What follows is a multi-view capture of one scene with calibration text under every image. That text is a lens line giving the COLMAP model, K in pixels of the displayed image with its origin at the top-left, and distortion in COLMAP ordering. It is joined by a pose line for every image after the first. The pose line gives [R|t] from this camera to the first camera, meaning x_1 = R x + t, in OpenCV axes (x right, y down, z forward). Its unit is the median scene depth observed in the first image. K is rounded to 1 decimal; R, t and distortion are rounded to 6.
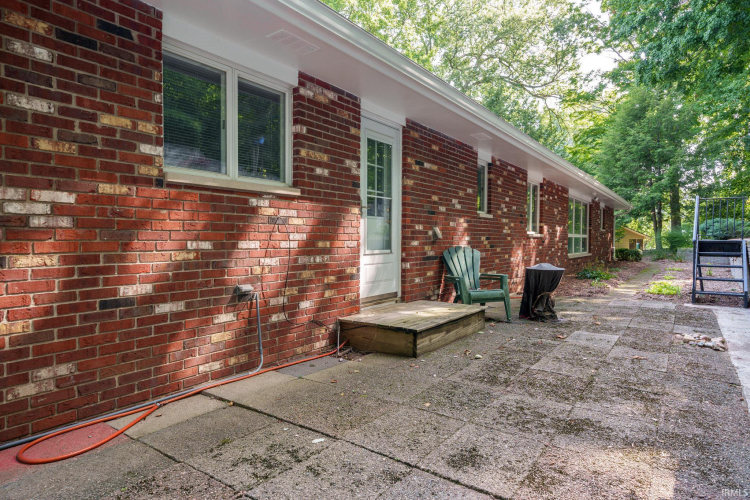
lens RADIAL K [[434.6, 0, 375.1], [0, 434.6, 250.9], [0, 0, 1]] dist [-0.002810, -0.000356]
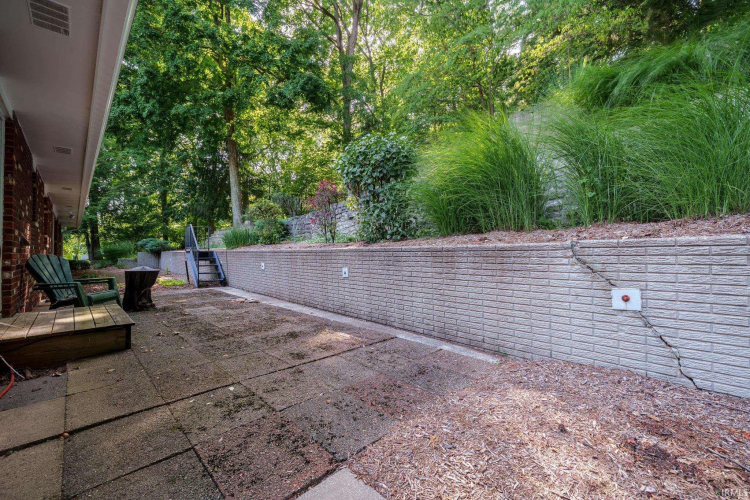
lens RADIAL K [[306.7, 0, 375.0], [0, 306.7, 250.6], [0, 0, 1]] dist [-0.000593, 0.000000]
pose [[0.162685, 0.005690, 0.986662, -1.068445], [0.025163, 0.999634, -0.009914, 0.022634], [-0.986357, 0.026440, 0.162482, 0.403713]]
